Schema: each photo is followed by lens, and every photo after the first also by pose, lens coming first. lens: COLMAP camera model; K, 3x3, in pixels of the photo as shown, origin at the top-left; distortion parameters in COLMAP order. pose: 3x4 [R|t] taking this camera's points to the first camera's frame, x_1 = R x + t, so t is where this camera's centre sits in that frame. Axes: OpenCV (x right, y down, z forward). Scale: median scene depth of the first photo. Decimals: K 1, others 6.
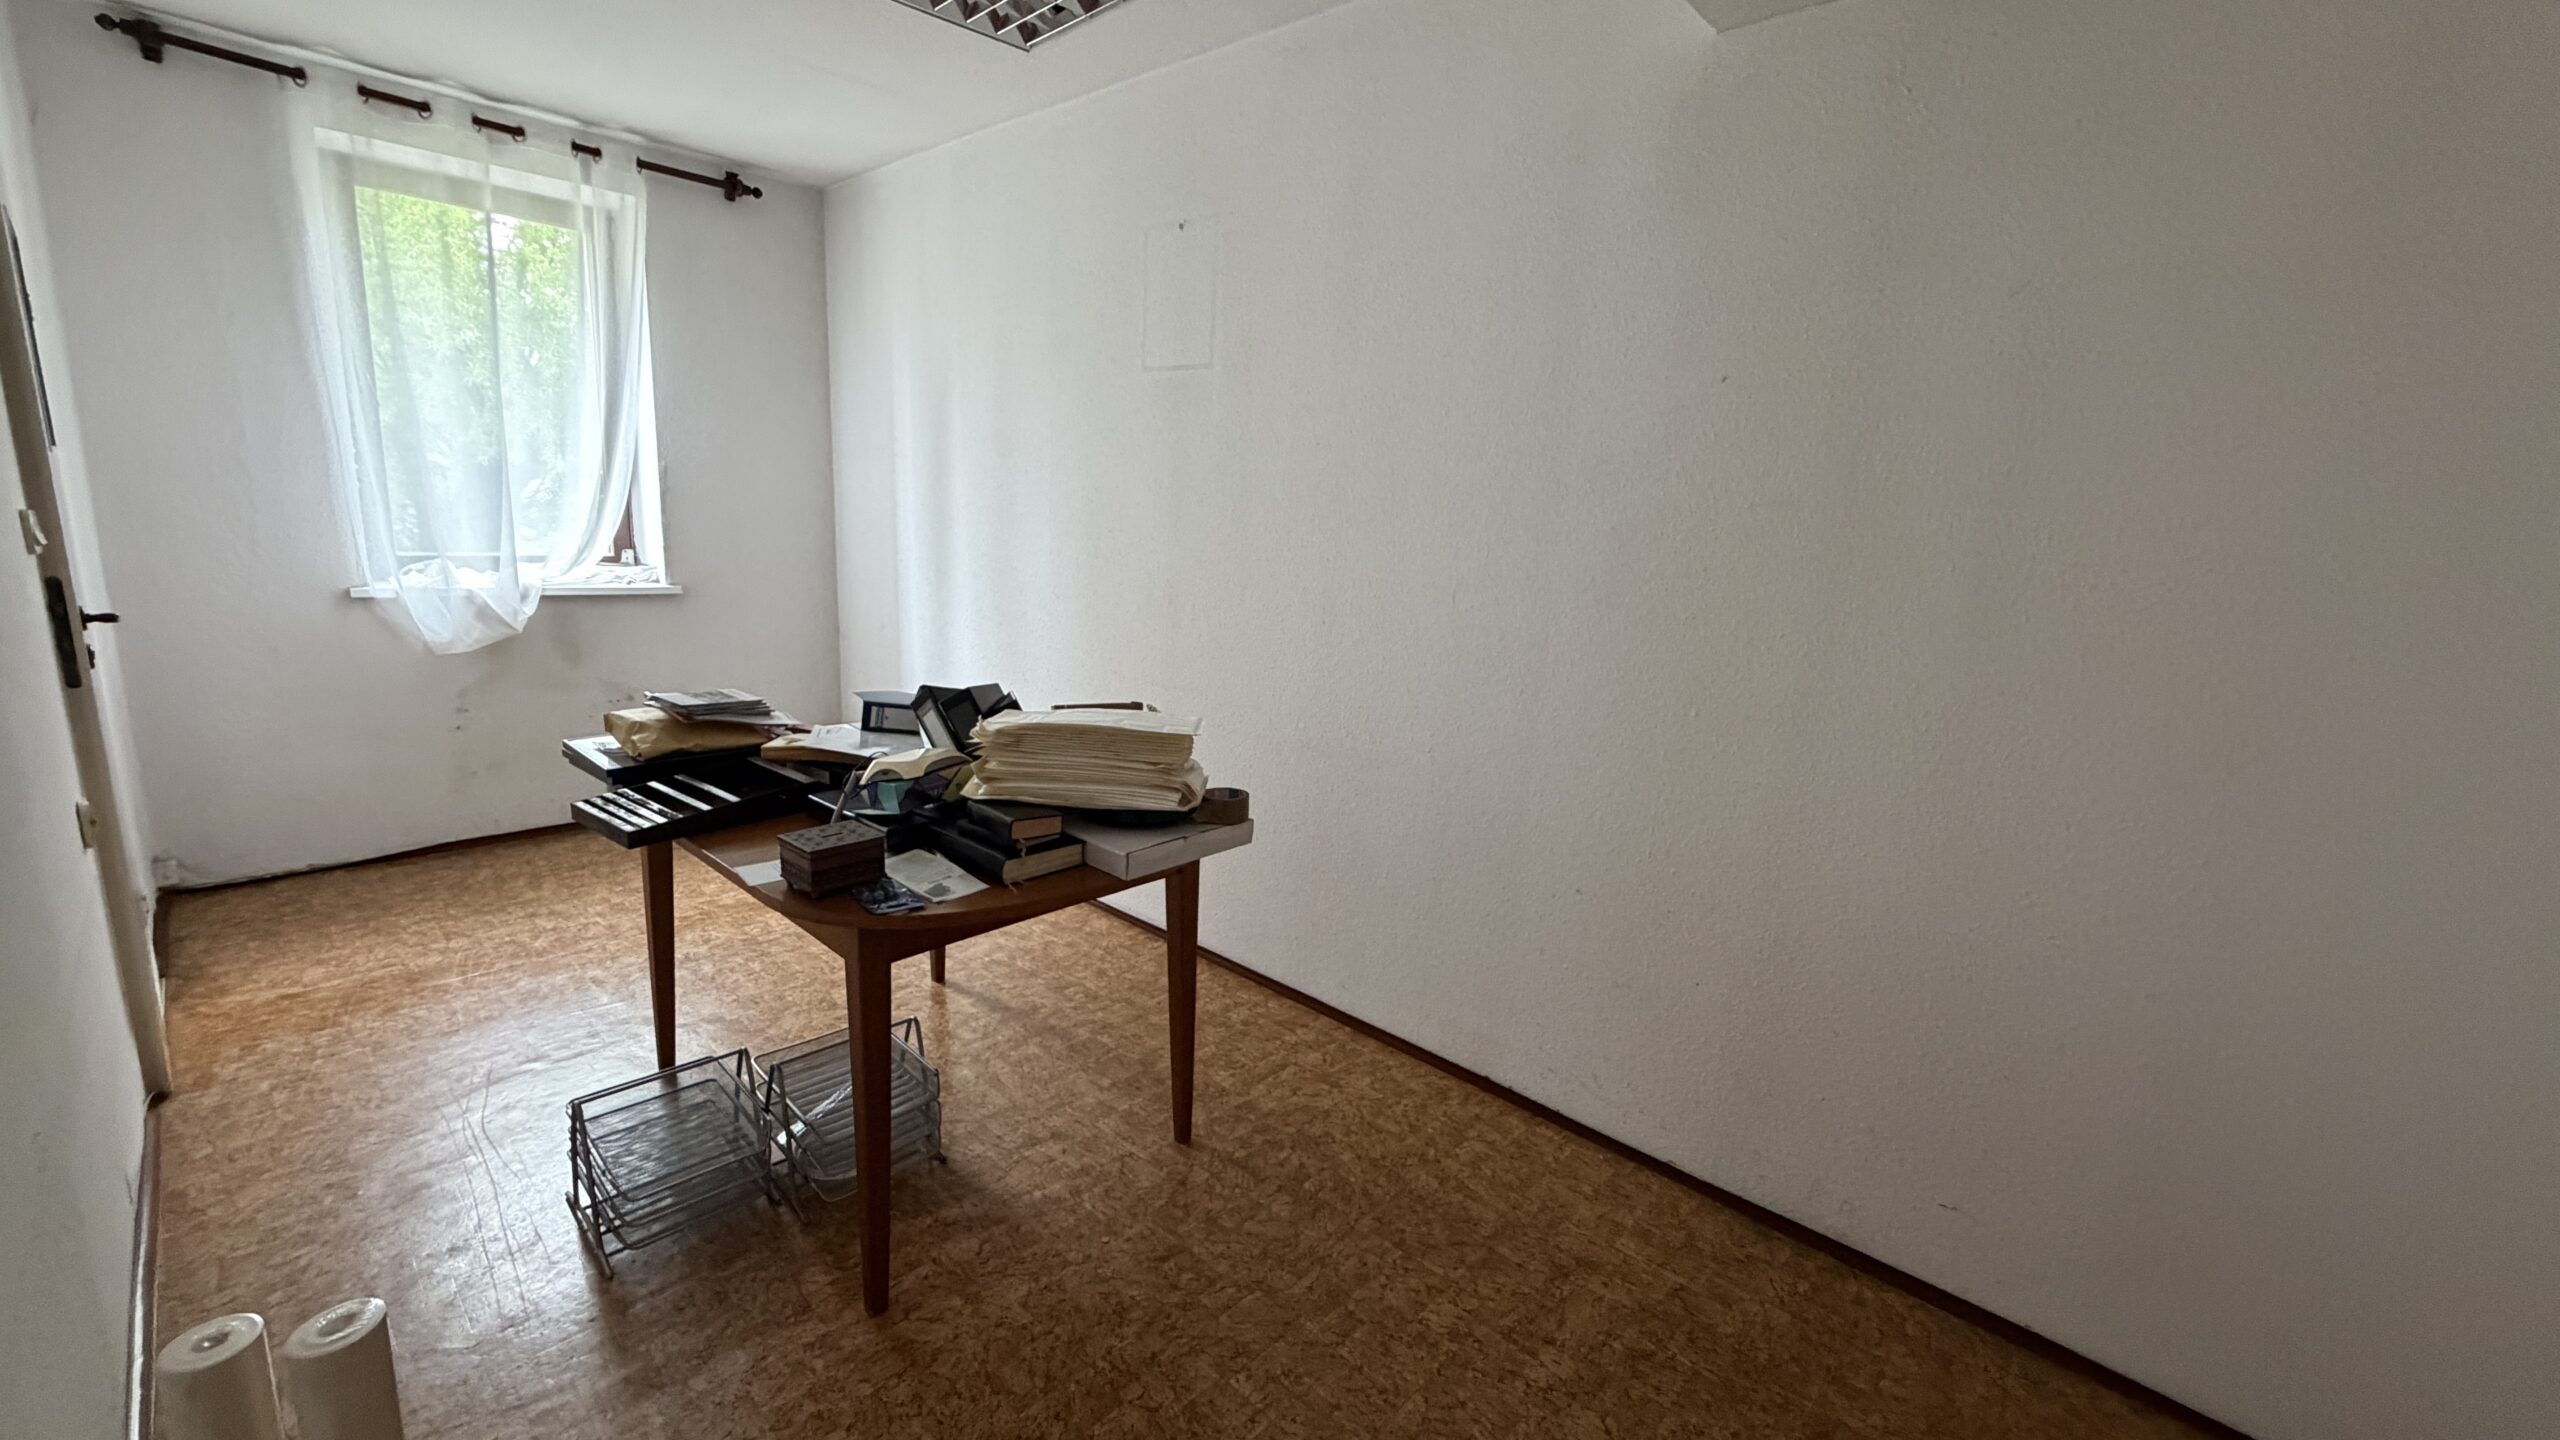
lens RADIAL K [[1013.8, 0, 1268.9], [0, 1013.8, 722.7], [0, 0, 1]] dist [-0.000830, 0.000032]
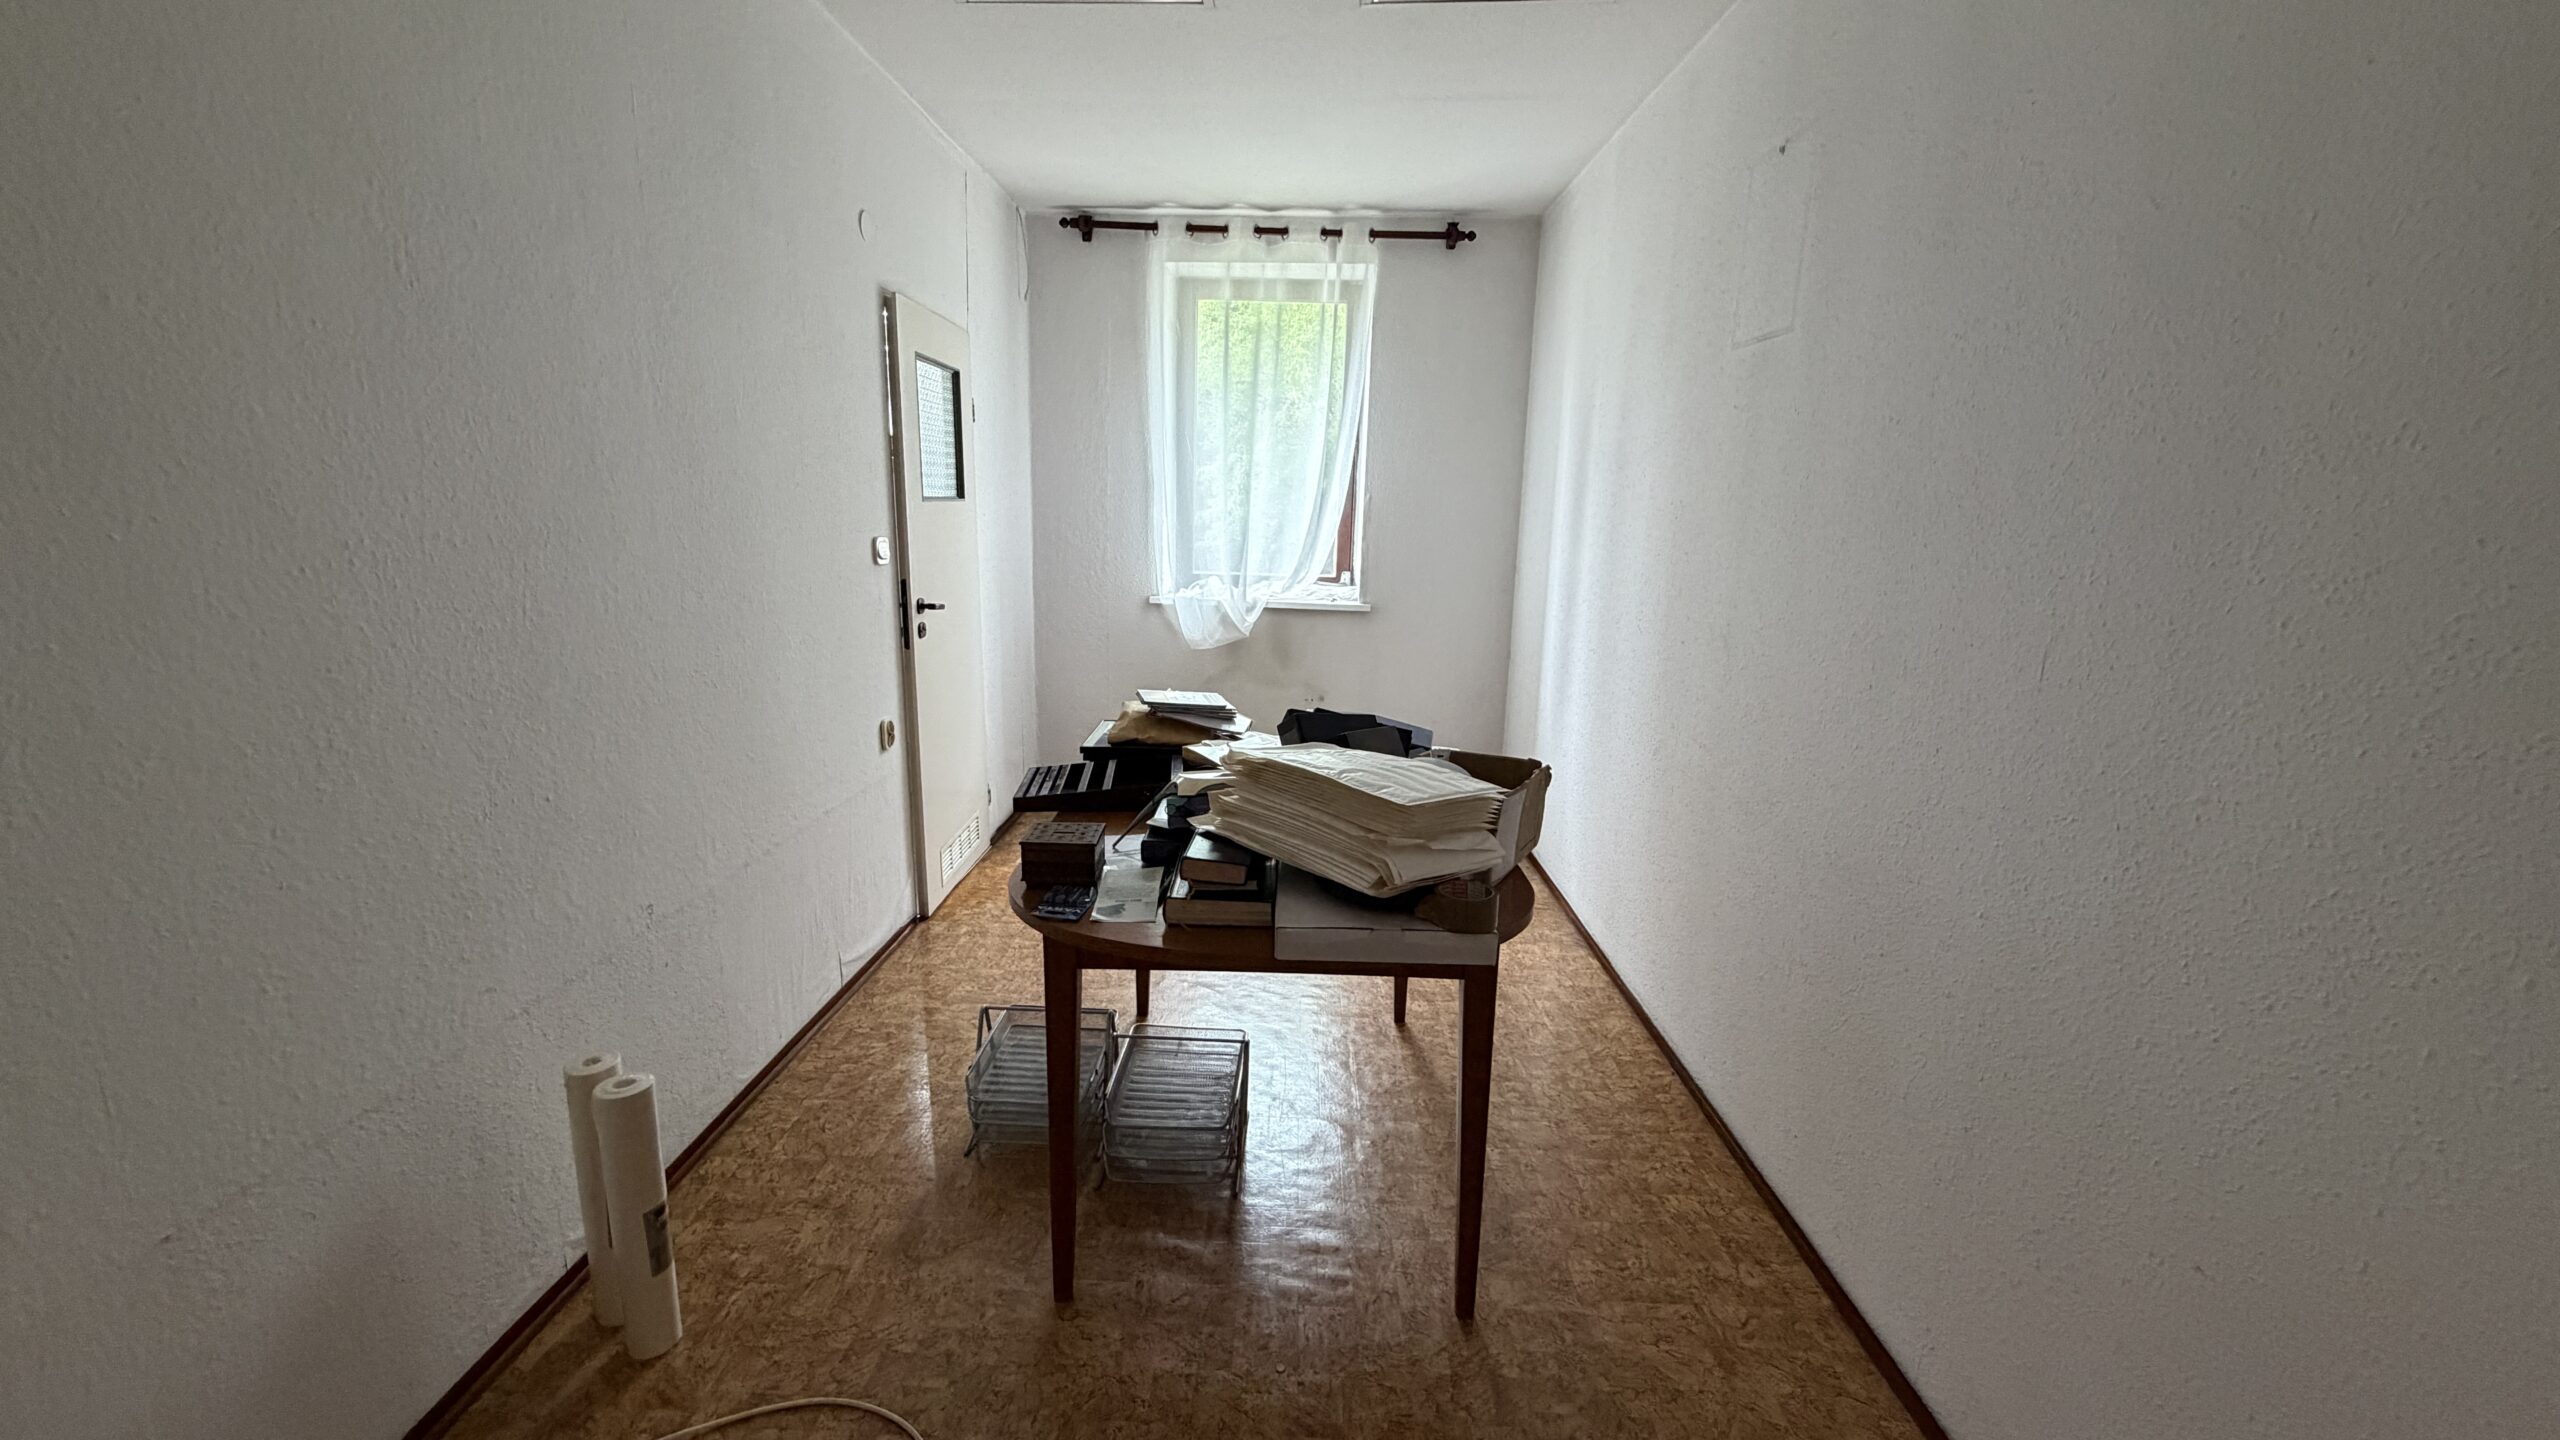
lens RADIAL K [[1013.8, 0, 1268.9], [0, 1013.8, 722.7], [0, 0, 1]] dist [-0.000830, 0.000032]
pose [[0.663203, 0.121526, -0.738508, 0.227129], [-0.144308, 0.988977, 0.033149, -0.032210], [0.734396, 0.084588, 0.673430, 0.210051]]
